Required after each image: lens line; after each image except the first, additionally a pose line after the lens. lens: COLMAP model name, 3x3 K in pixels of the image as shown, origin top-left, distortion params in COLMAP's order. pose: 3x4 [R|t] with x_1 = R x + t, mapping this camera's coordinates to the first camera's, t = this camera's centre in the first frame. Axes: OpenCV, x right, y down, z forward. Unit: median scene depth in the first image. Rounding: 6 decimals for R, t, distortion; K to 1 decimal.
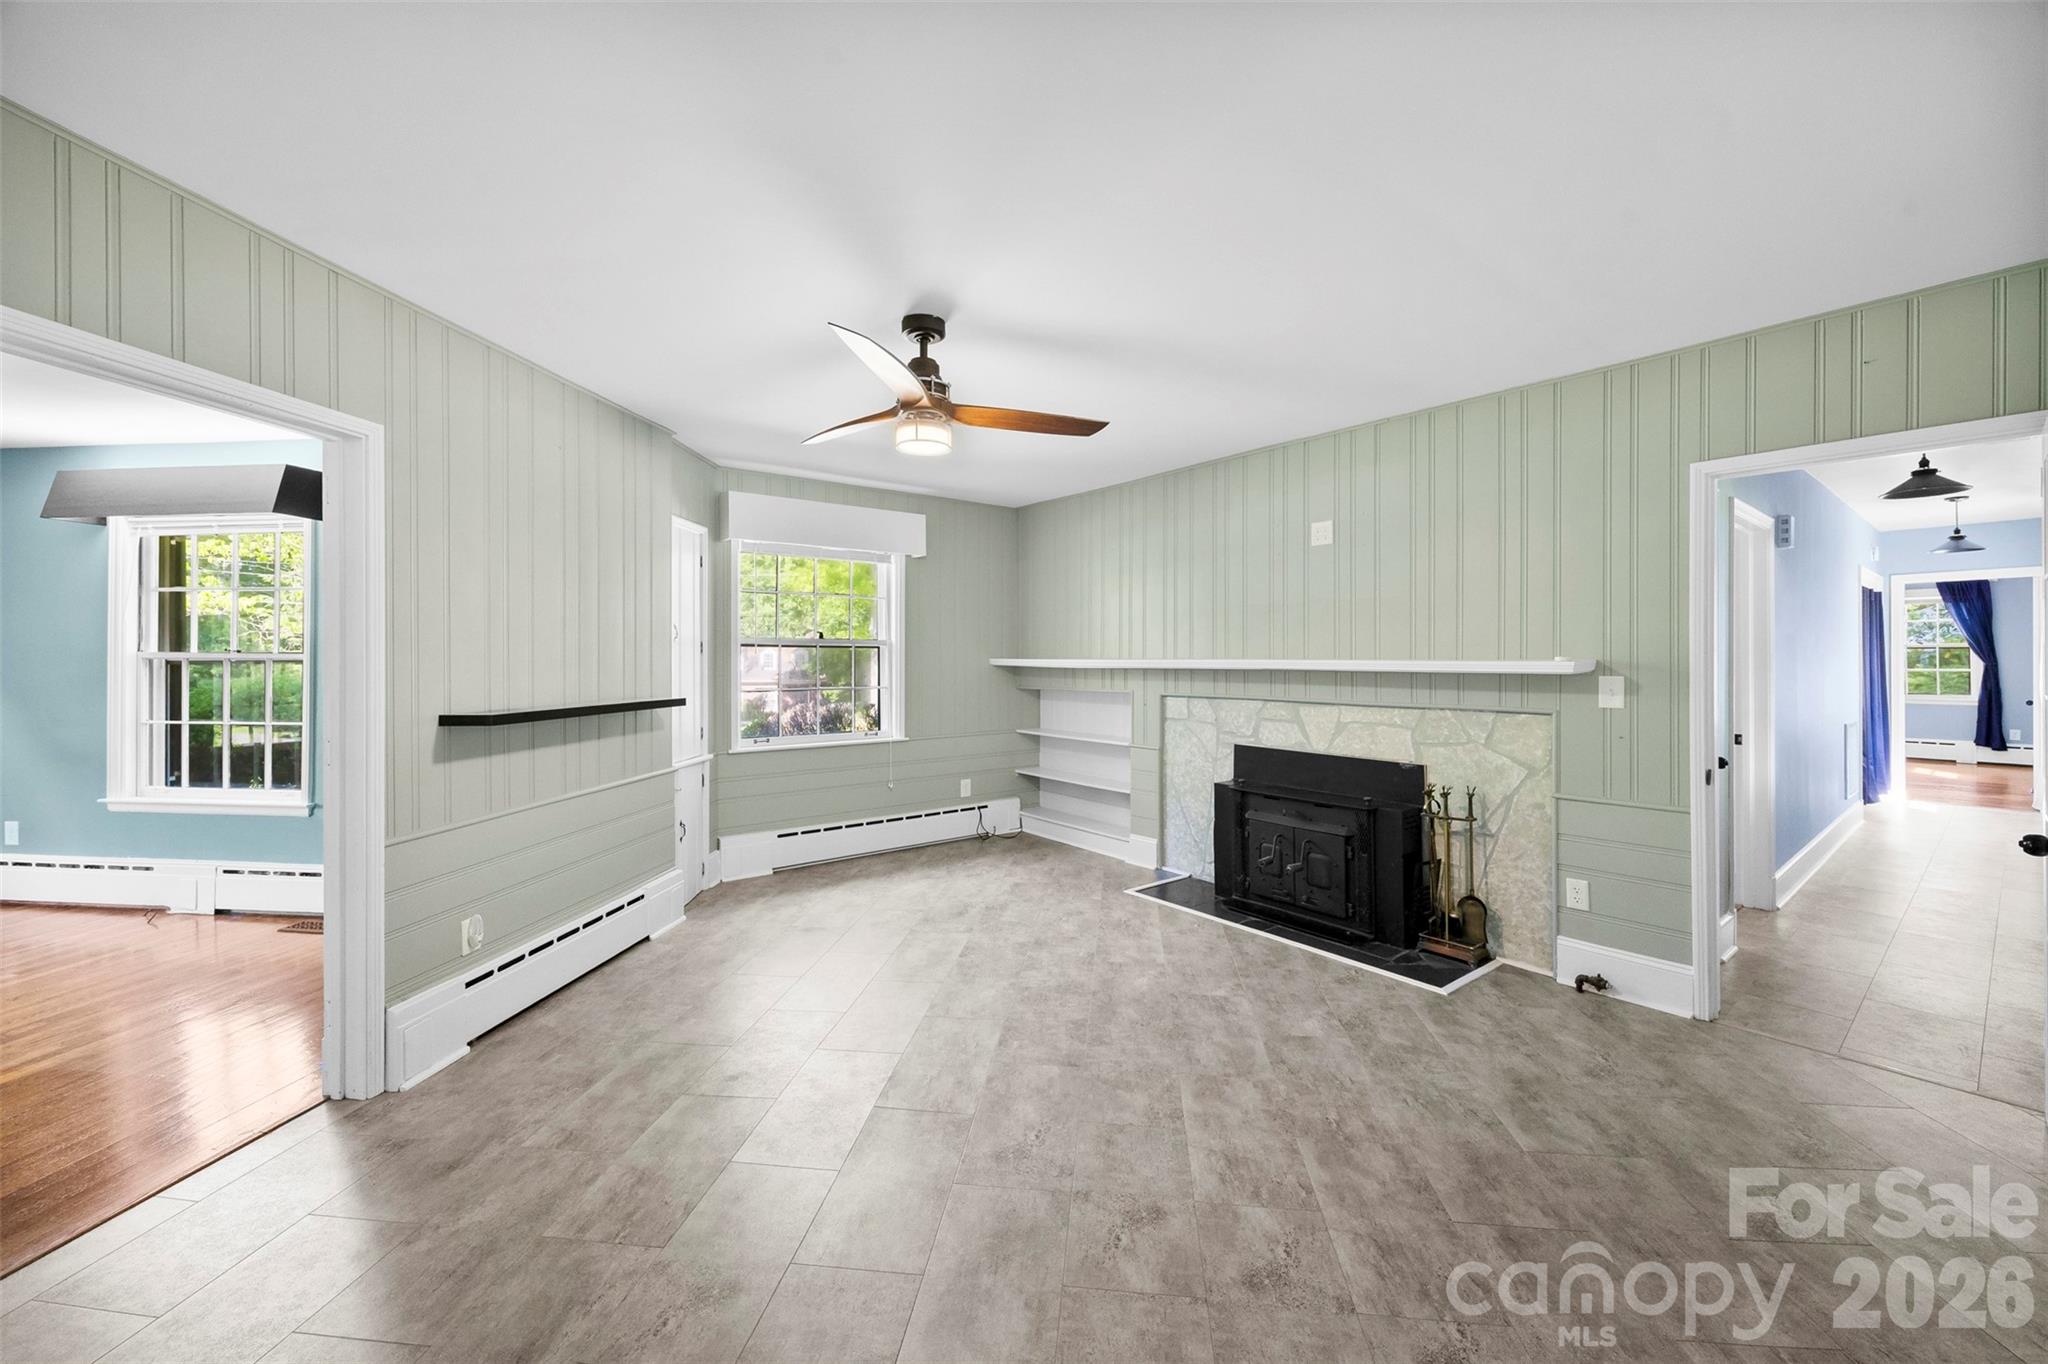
lens RADIAL K [[797.0, 0, 1041.2], [0, 797.0, 665.7], [0, 0, 1]] dist [-0.009923, 0.000489]
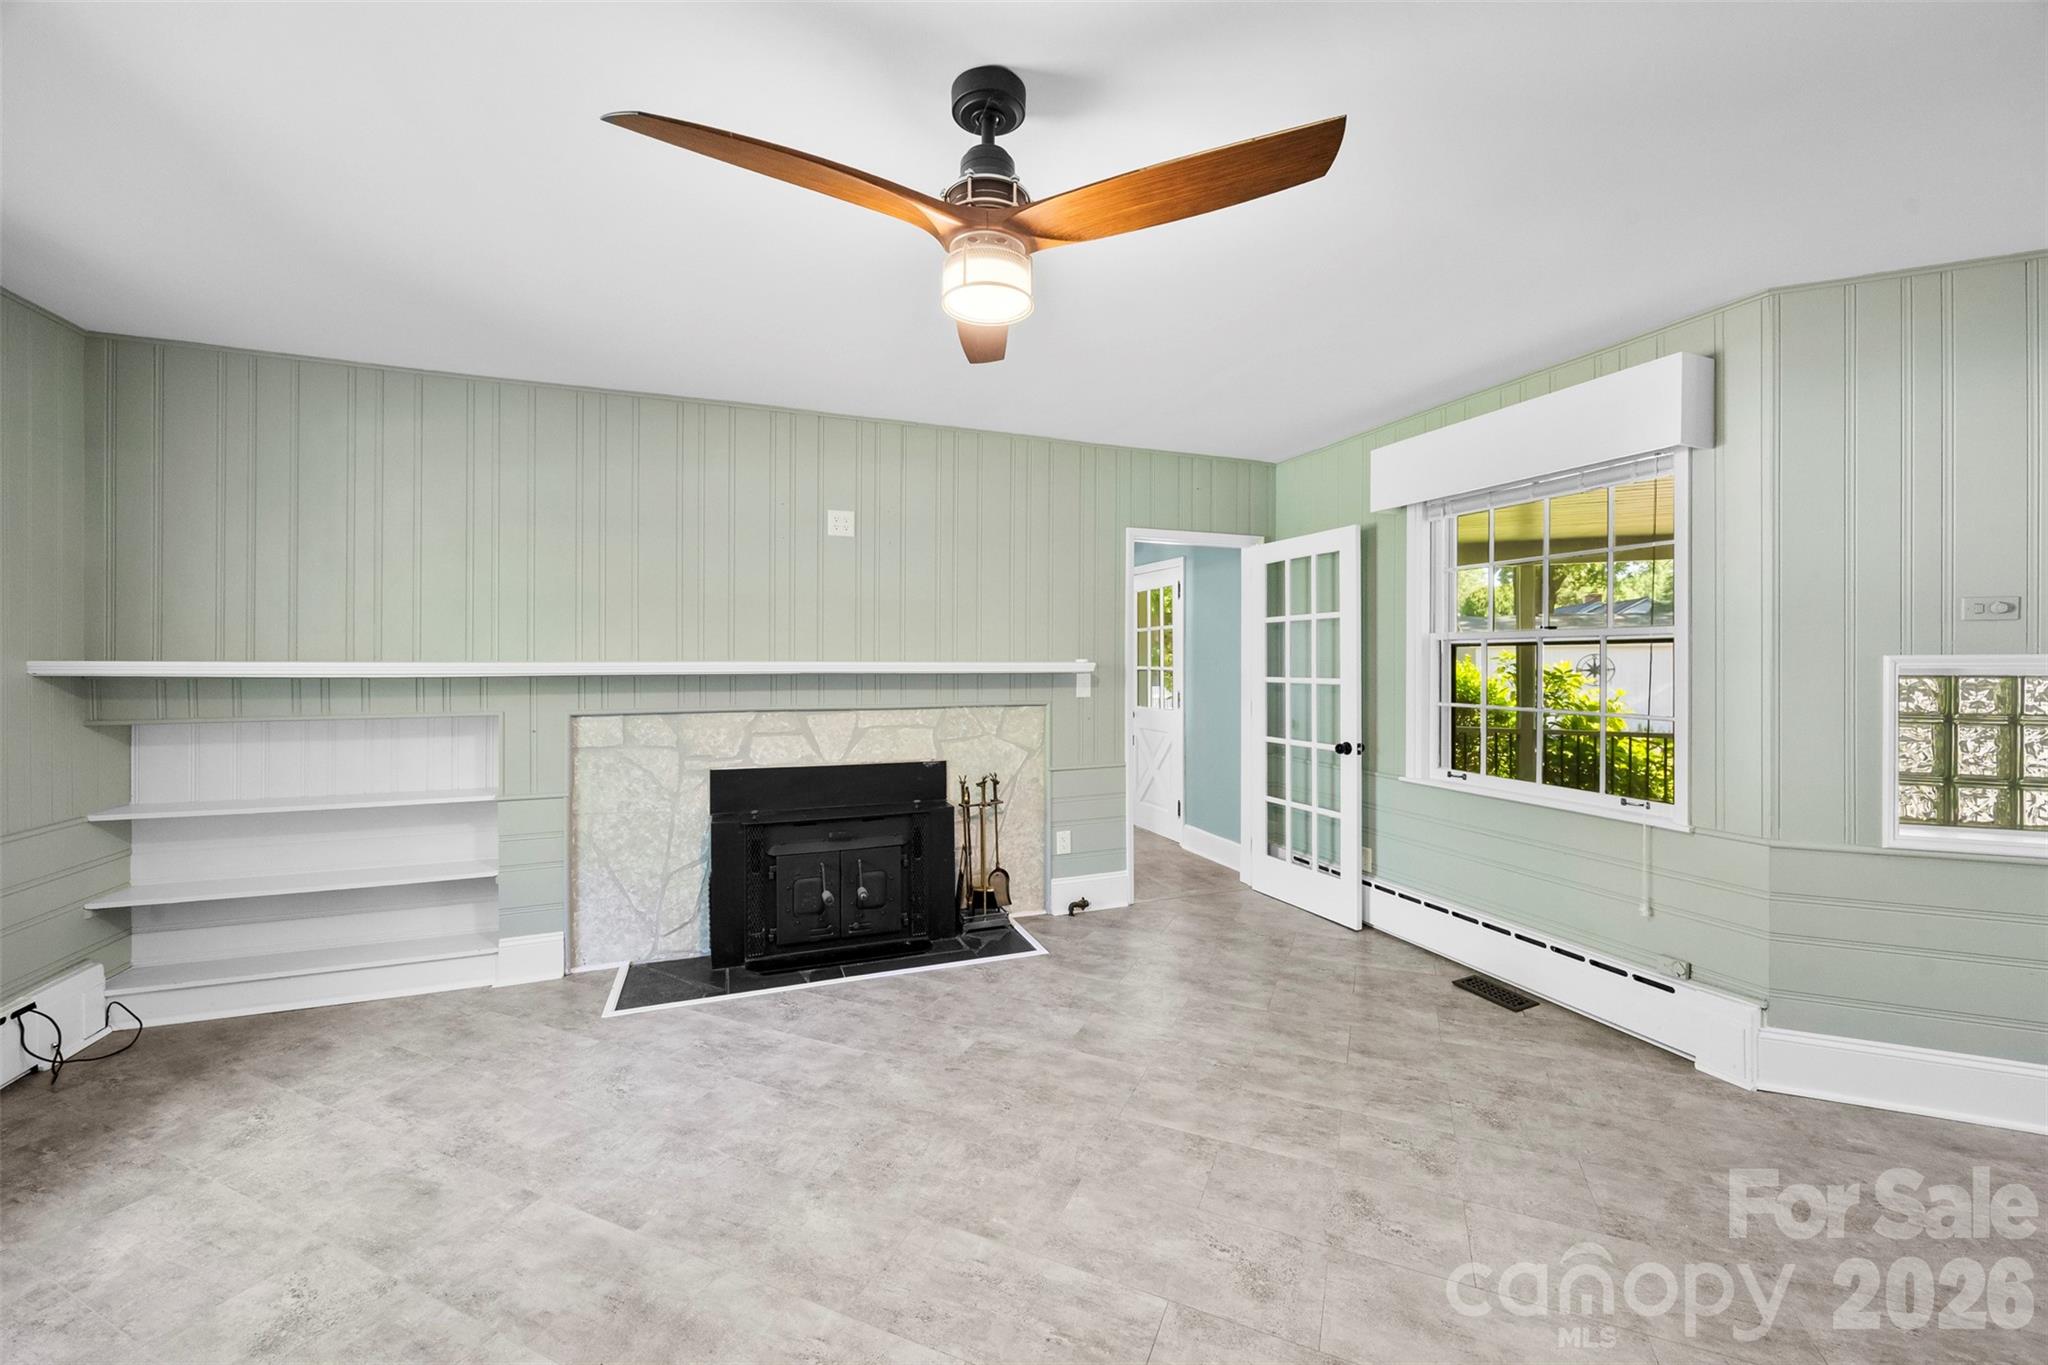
lens RADIAL K [[797.0, 0, 1044.3], [0, 797.0, 668.5], [0, 0, 1]] dist [-0.009923, 0.000489]
pose [[0.296075, -0.011991, 0.955089, -0.455902], [0.009049, 0.999912, 0.009748, -0.006808], [-0.955122, 0.005756, 0.296157, 0.512897]]
